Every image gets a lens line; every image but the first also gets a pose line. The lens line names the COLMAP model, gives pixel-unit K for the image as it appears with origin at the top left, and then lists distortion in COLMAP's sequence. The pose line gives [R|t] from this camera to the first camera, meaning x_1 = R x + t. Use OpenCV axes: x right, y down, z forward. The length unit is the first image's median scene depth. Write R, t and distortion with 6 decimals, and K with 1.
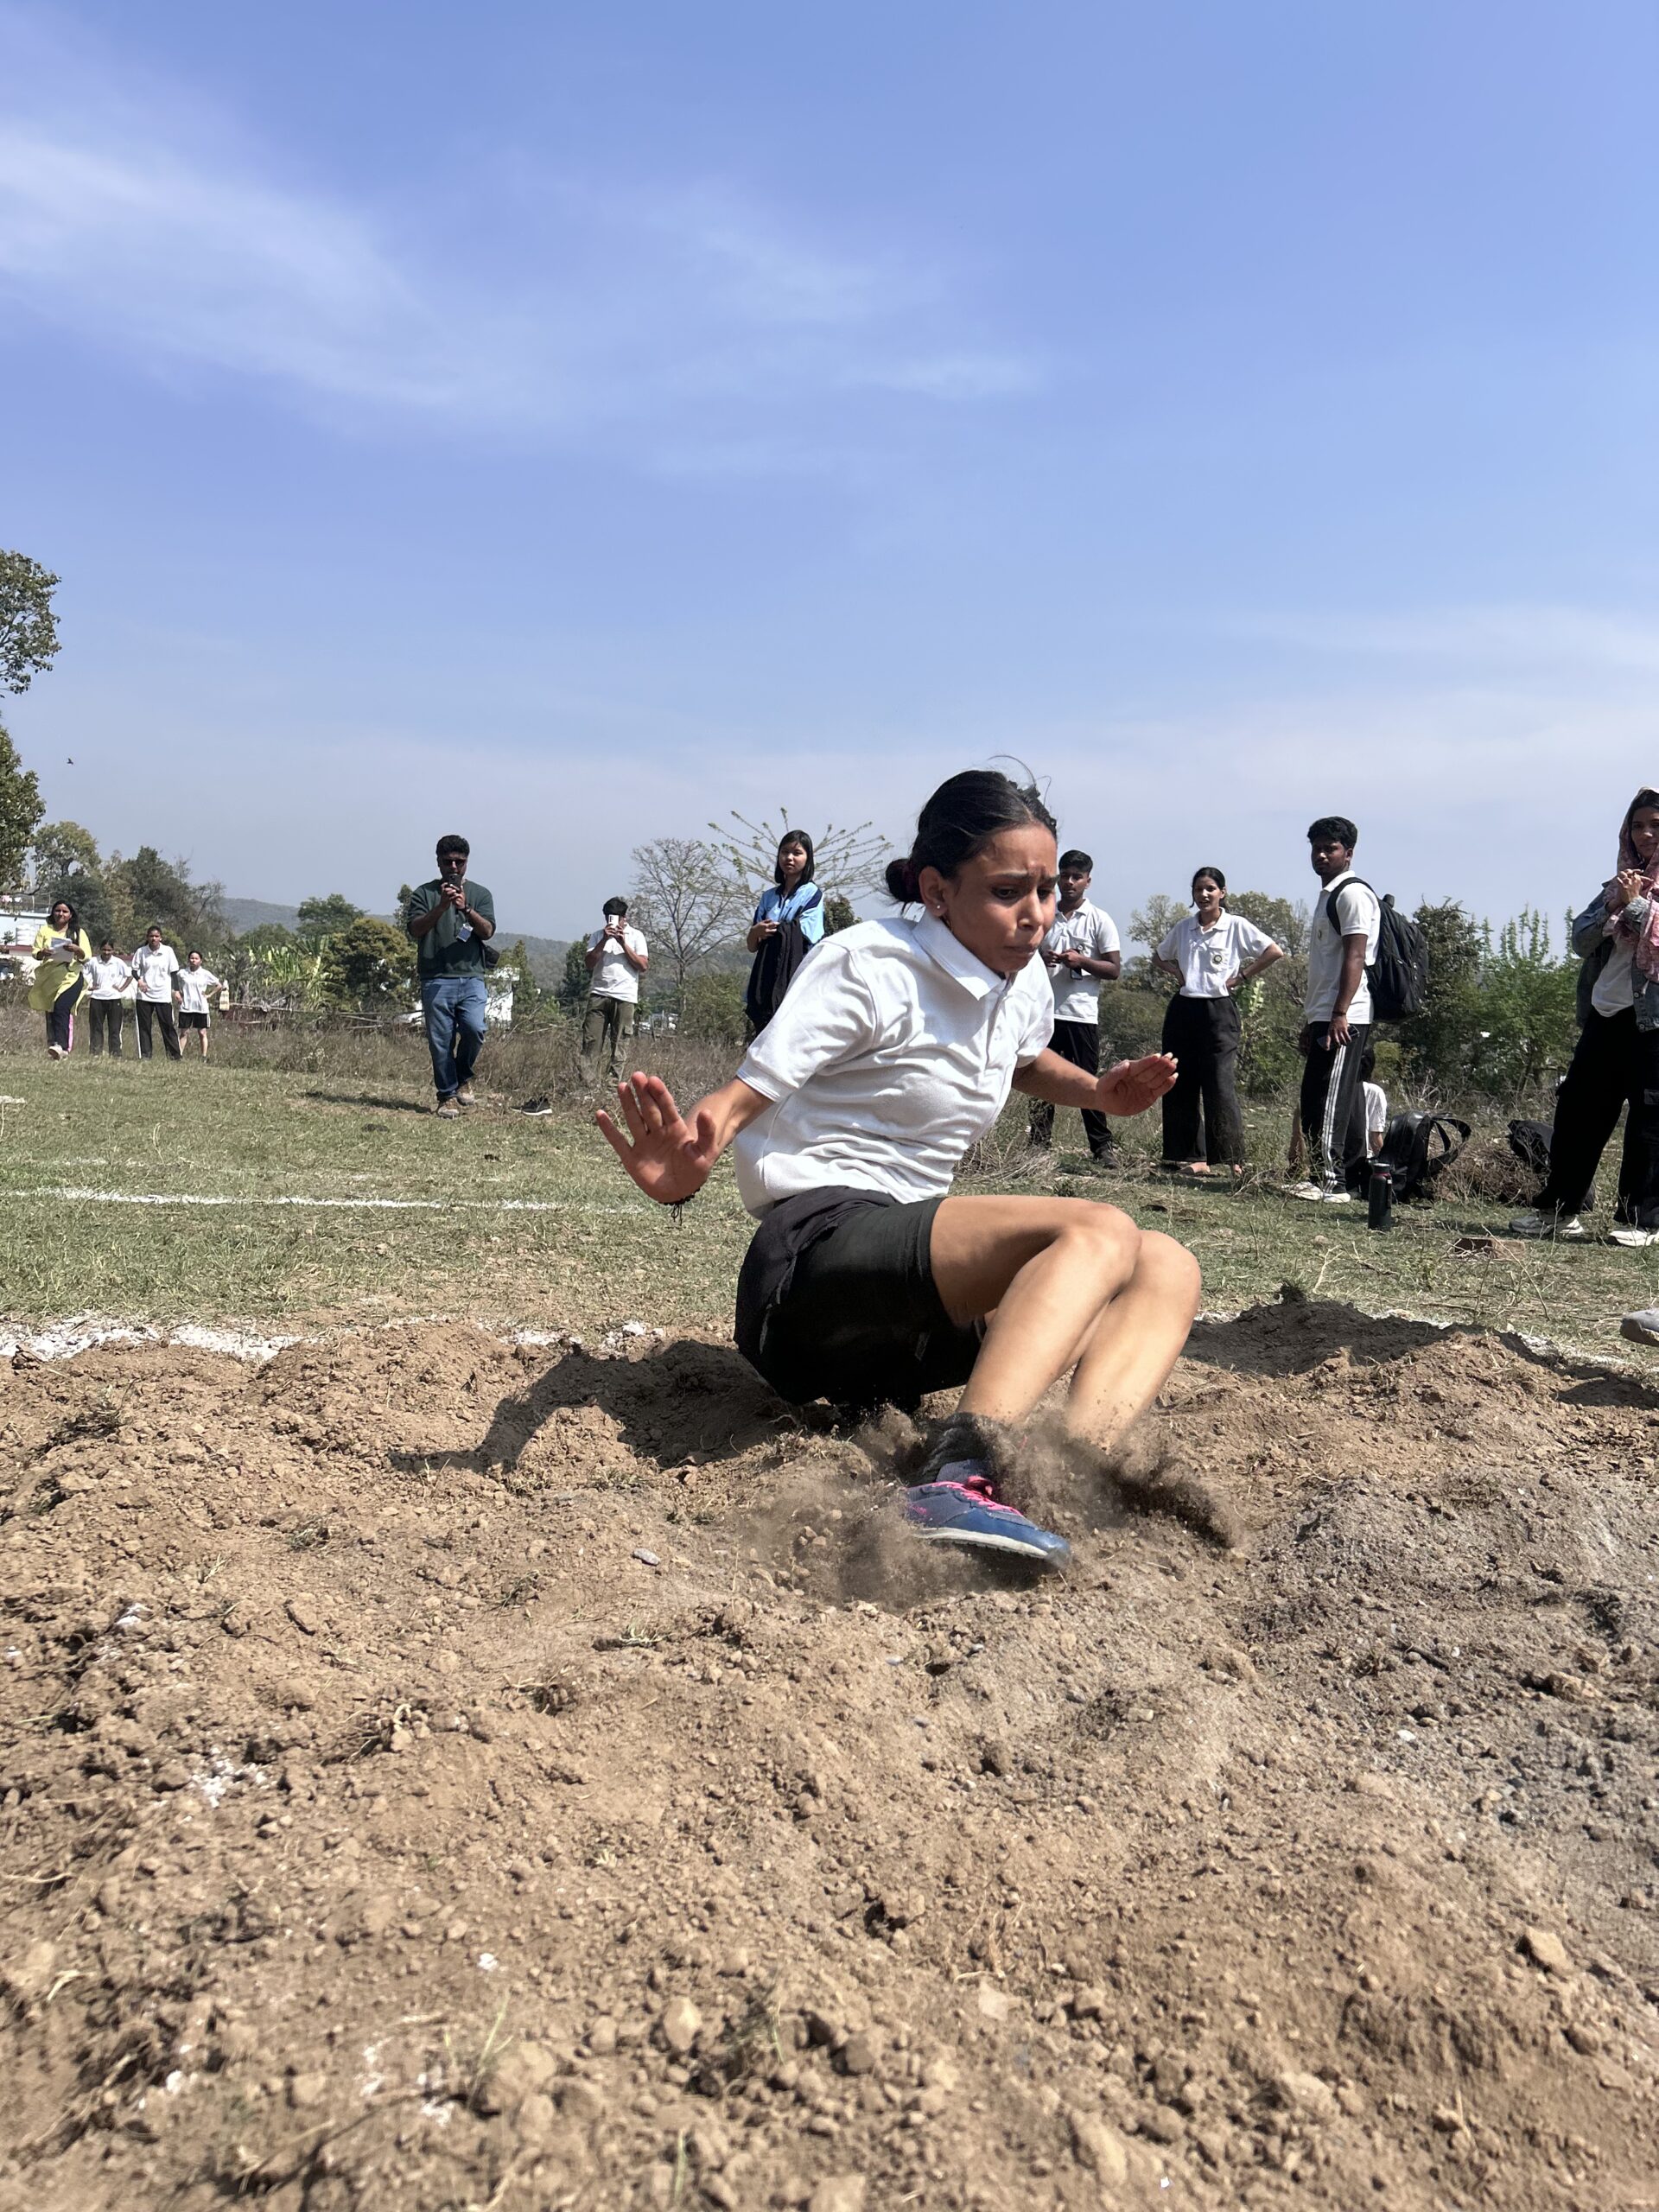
lens RADIAL K [[1685.3, 0, 852.3], [0, 1685.3, 1113.1], [0, 0, 1]] dist [0.048207, -0.049501]
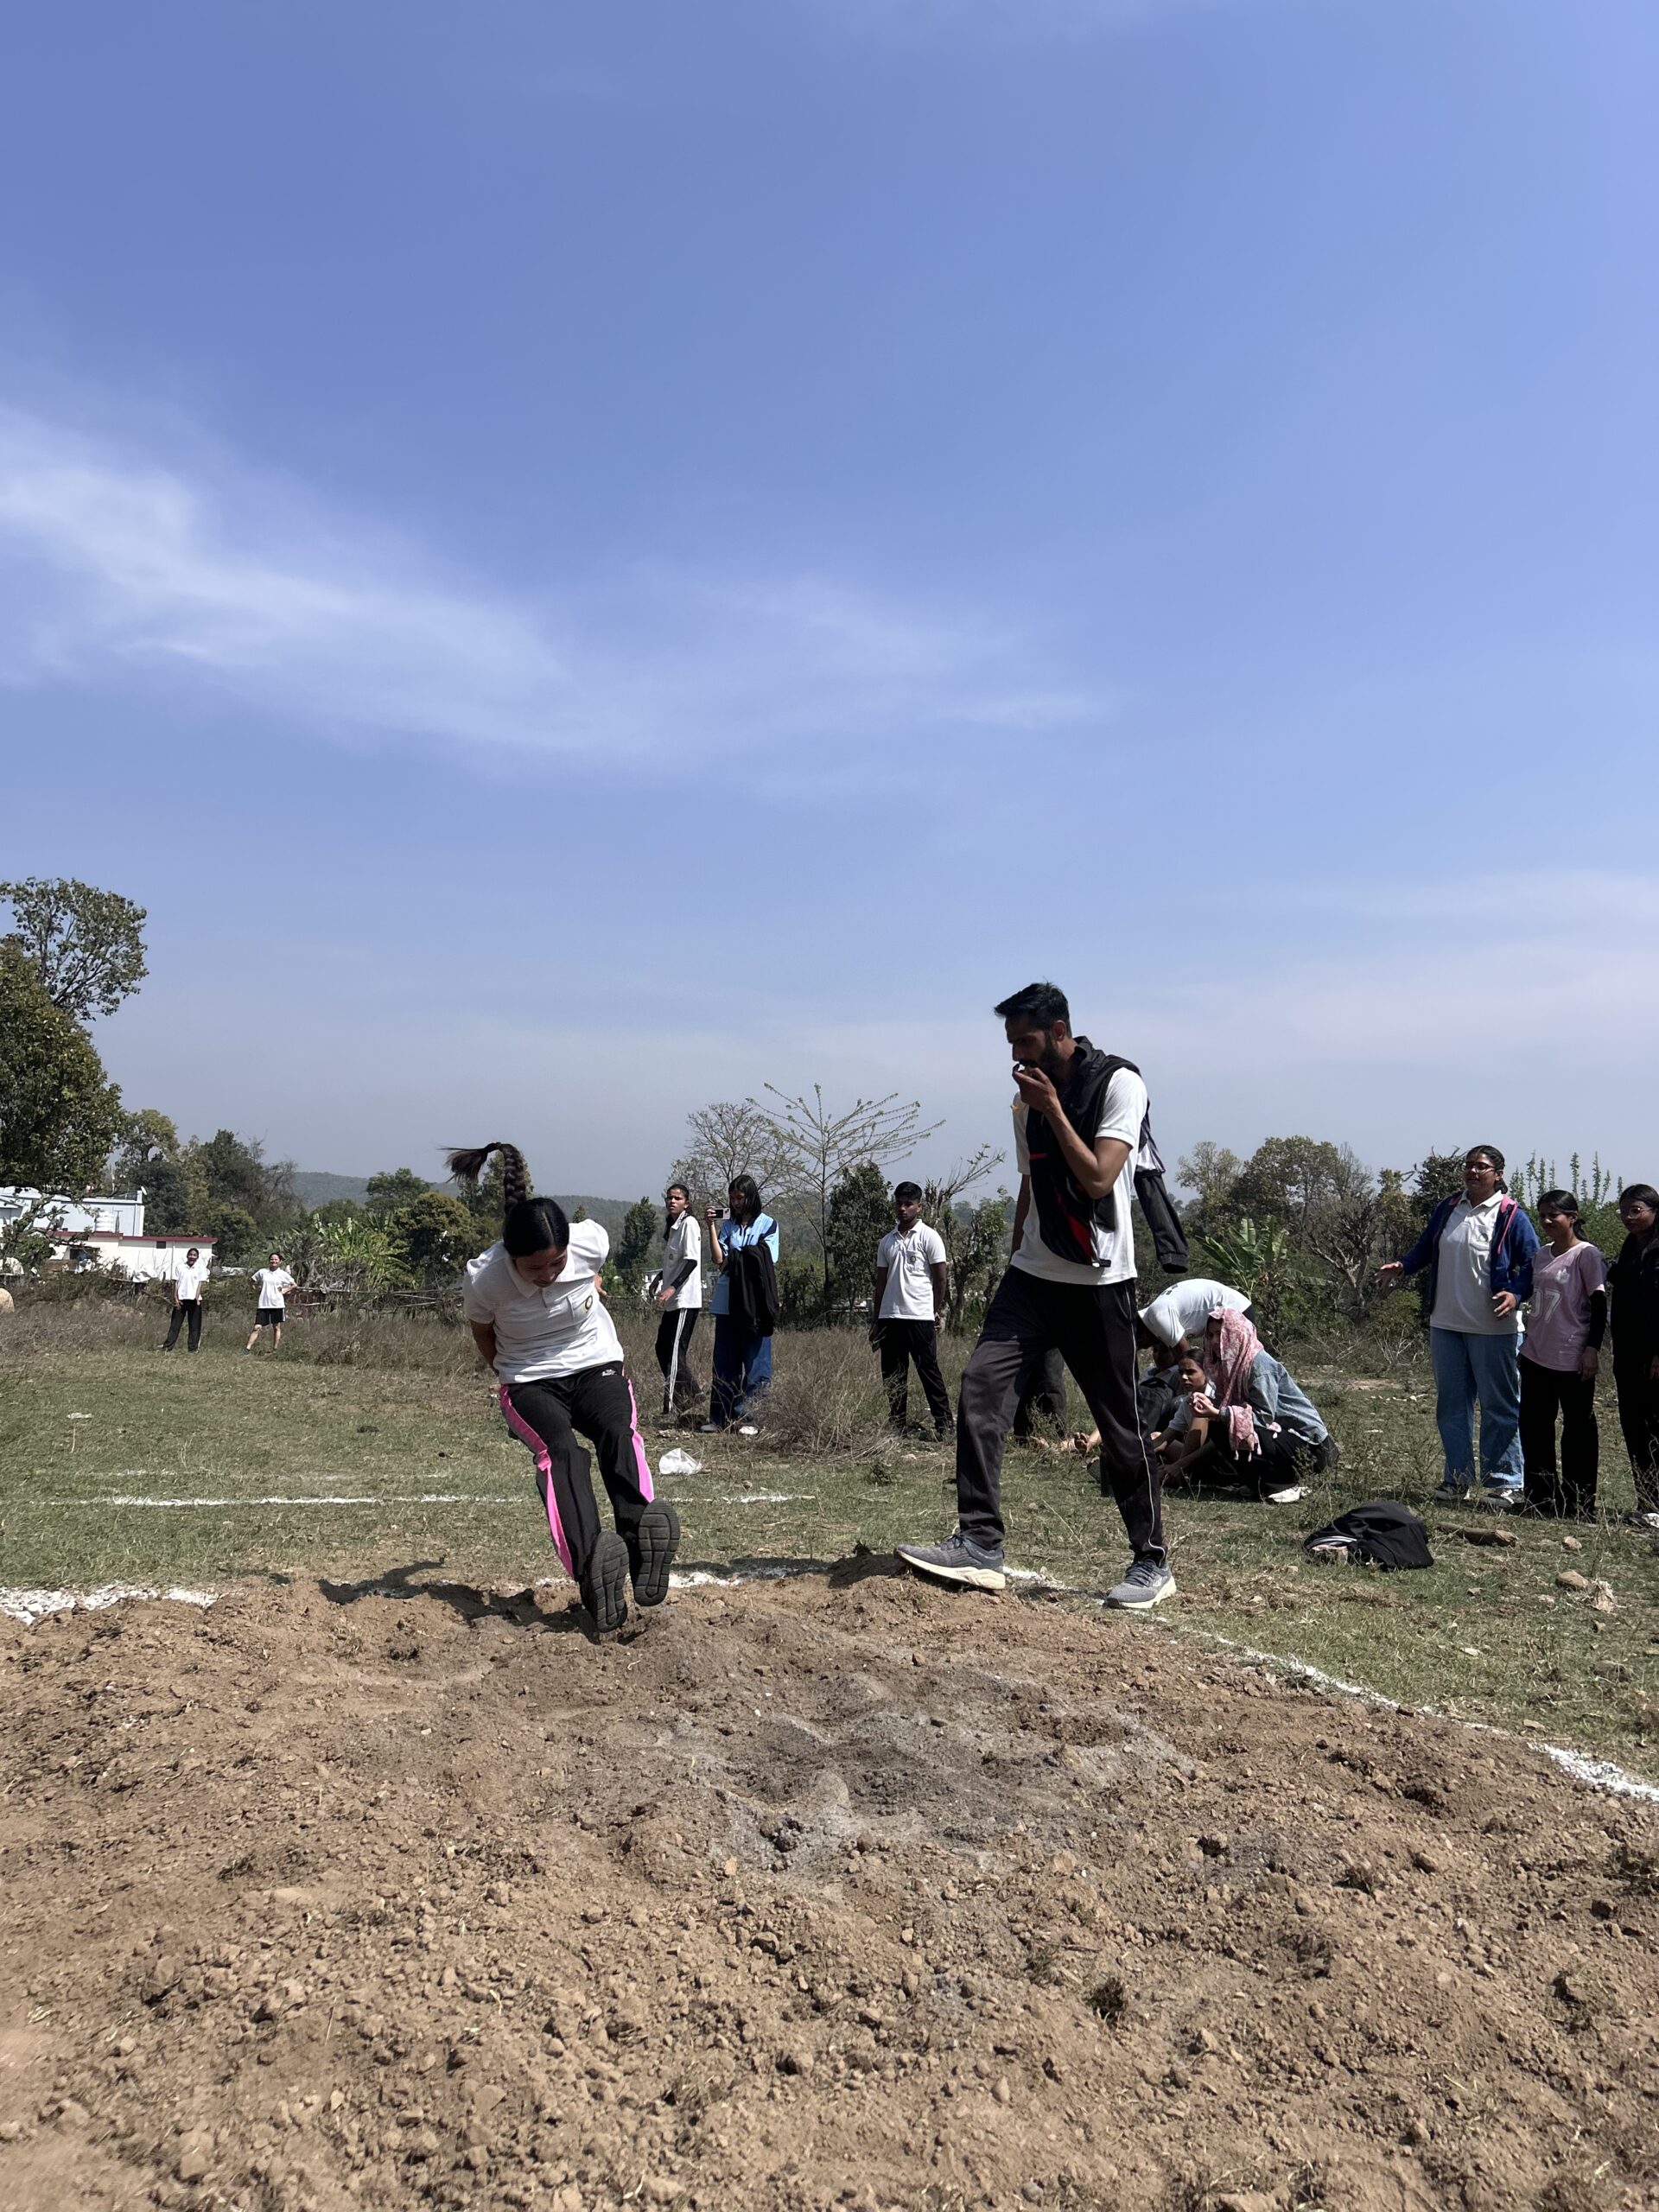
lens RADIAL K [[1680.8, 0, 853.1], [0, 1680.8, 1088.5], [0, 0, 1]] dist [0.055041, -0.058487]
pose [[0.998836, -0.034387, -0.033813, 0.833149], [0.028411, 0.986119, -0.163591, -0.163645], [0.038969, 0.162440, 0.985949, -1.683780]]
